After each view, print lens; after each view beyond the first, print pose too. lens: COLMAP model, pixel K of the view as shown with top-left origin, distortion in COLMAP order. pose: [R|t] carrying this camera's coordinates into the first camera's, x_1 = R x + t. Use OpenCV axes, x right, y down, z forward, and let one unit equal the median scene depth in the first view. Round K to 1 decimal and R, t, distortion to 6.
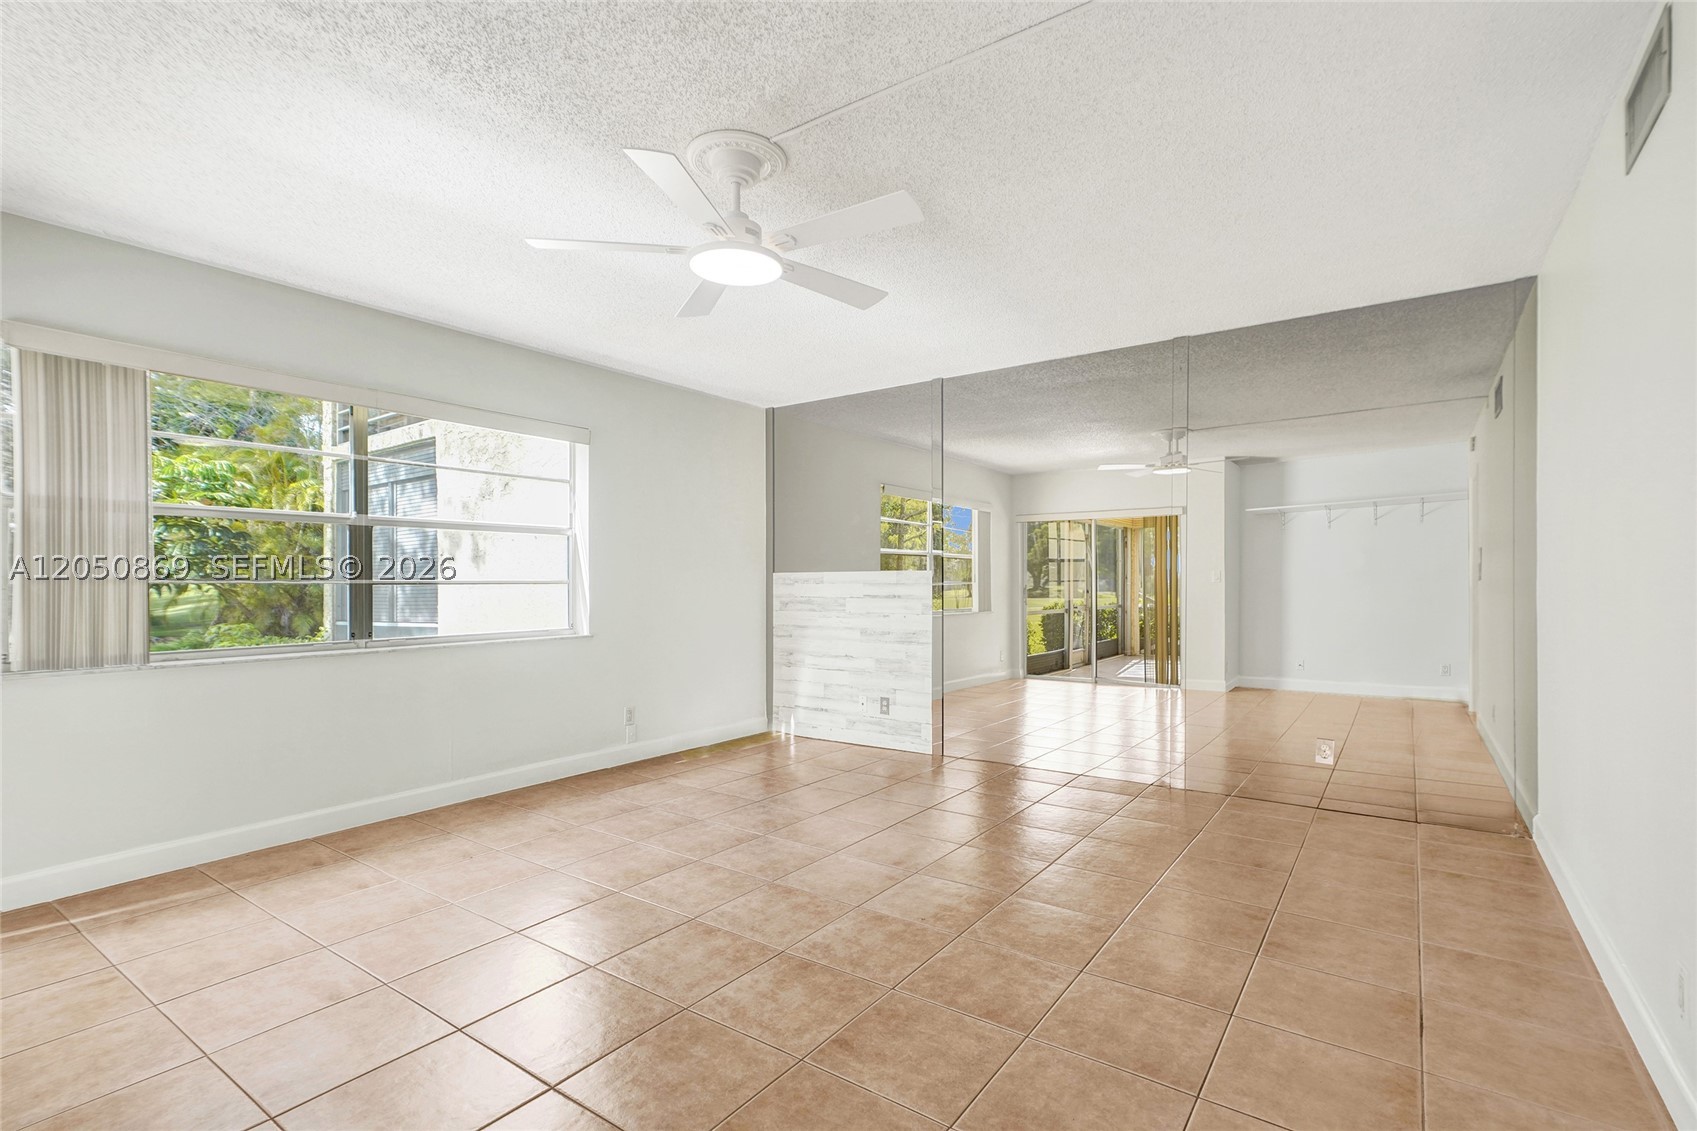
lens RADIAL K [[774.7, 0, 852.1], [0, 774.7, 582.9], [0, 0, 1]] dist [0.012197, 0.003501]
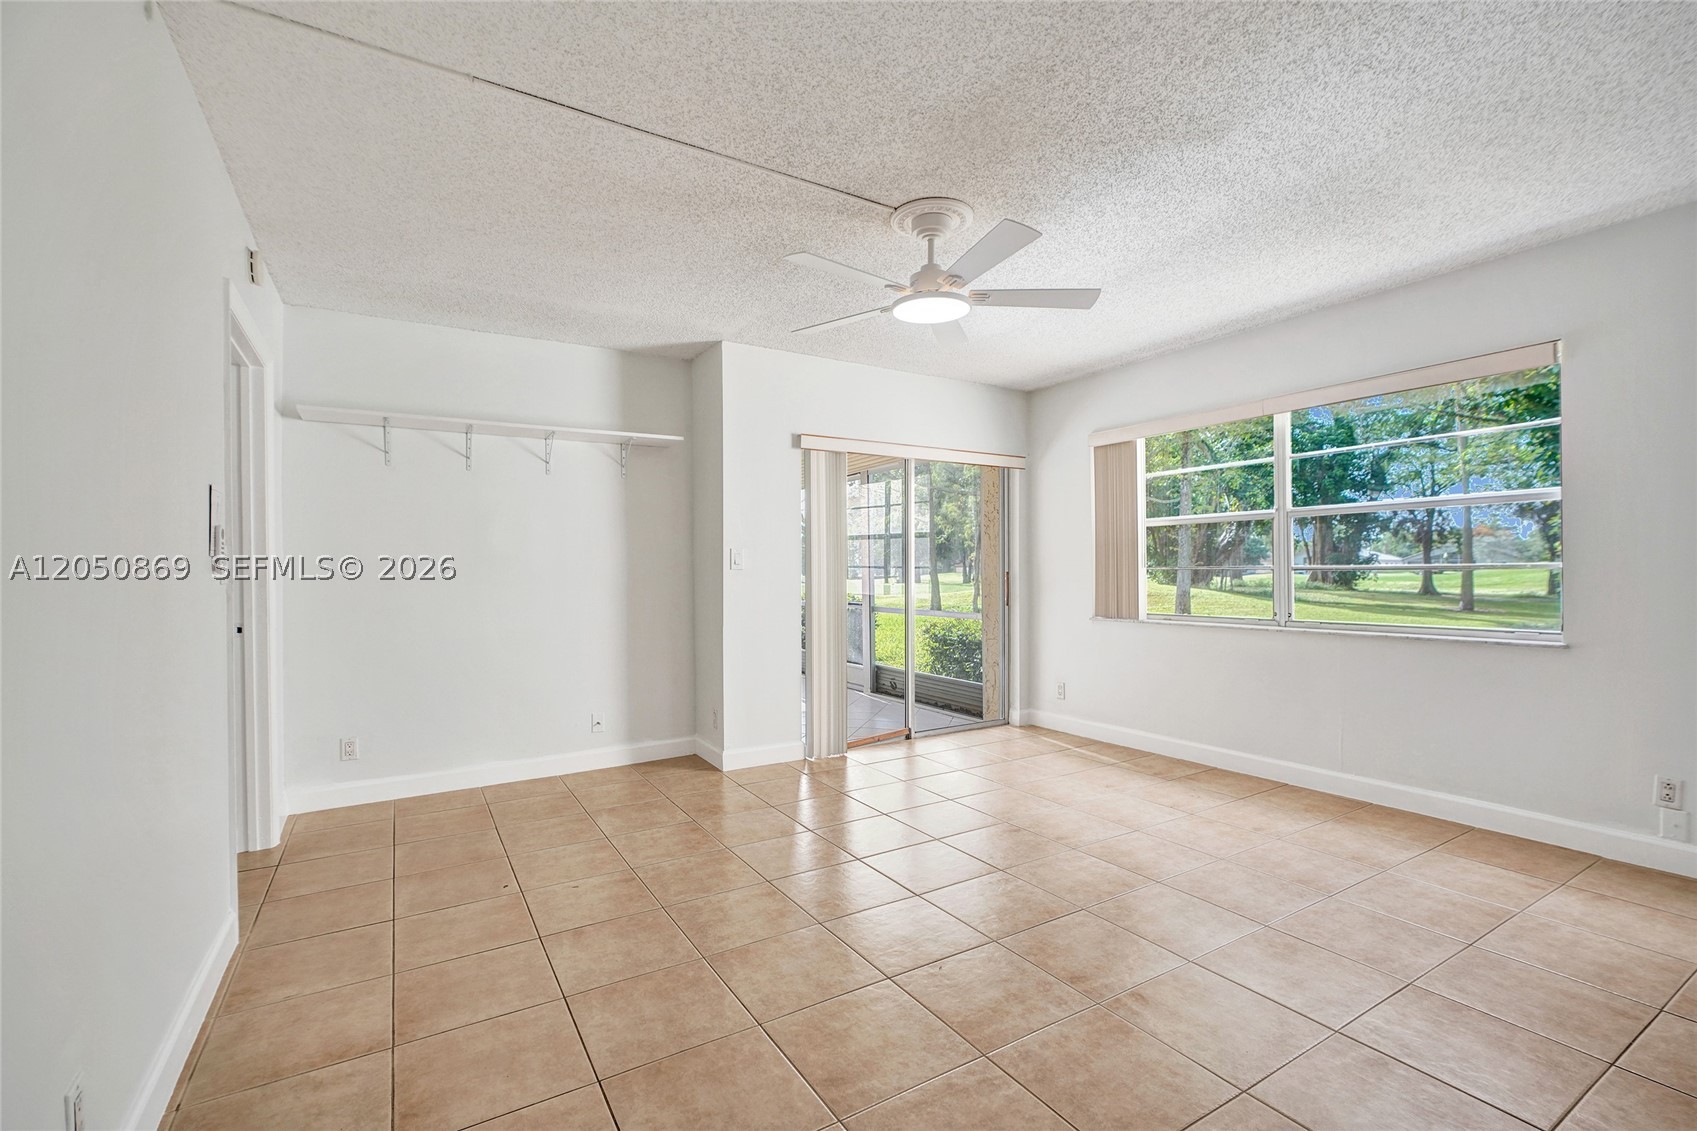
lens RADIAL K [[774.7, 0, 853.9], [0, 774.7, 567.4], [0, 0, 1]] dist [0.012197, 0.003501]
pose [[-0.388676, 0.003090, -0.921369, 0.641242], [0.015525, 0.999874, -0.003197, -0.003120], [0.921244, -0.015547, -0.388675, 0.878569]]
